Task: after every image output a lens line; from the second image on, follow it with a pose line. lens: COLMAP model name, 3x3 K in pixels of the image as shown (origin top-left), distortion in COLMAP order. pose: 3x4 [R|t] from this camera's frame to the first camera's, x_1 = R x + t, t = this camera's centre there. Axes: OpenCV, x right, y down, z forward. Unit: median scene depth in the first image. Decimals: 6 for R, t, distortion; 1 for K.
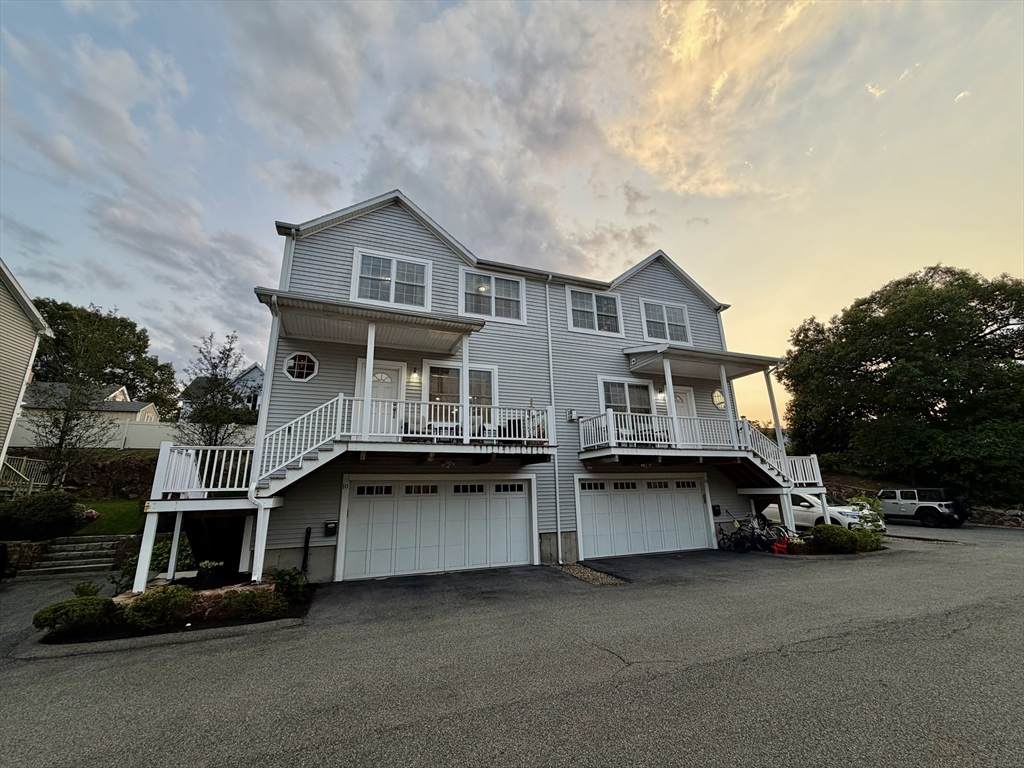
lens RADIAL K [[406.7, 0, 512.0], [0, 406.7, 384.0], [0, 0, 1]] dist [0.000844, -0.000088]
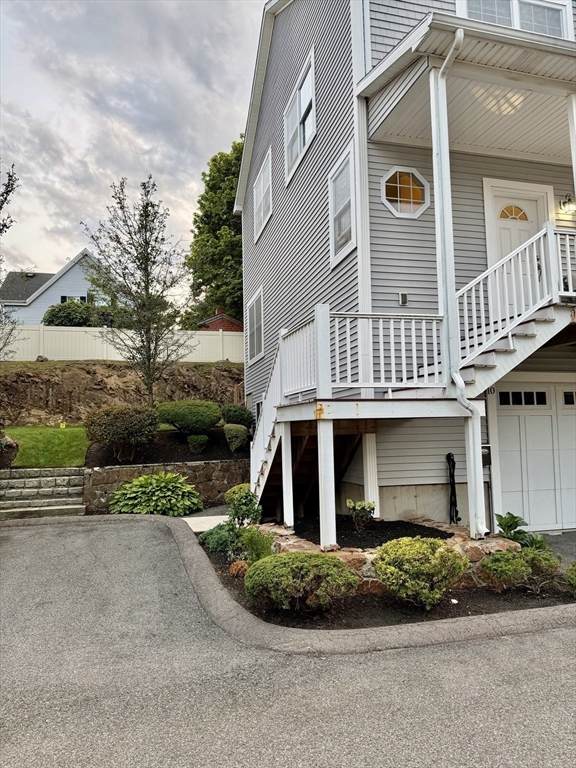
lens RADIAL K [[529.1, 0, 288.0], [0, 529.1, 384.0], [0, 0, 1]] dist [0.152874, -0.240246]
pose [[0.995088, -0.006535, -0.098780, -0.512694], [0.023660, 0.984601, 0.173205, 0.075974], [0.096127, -0.174692, 0.979920, 0.143844]]
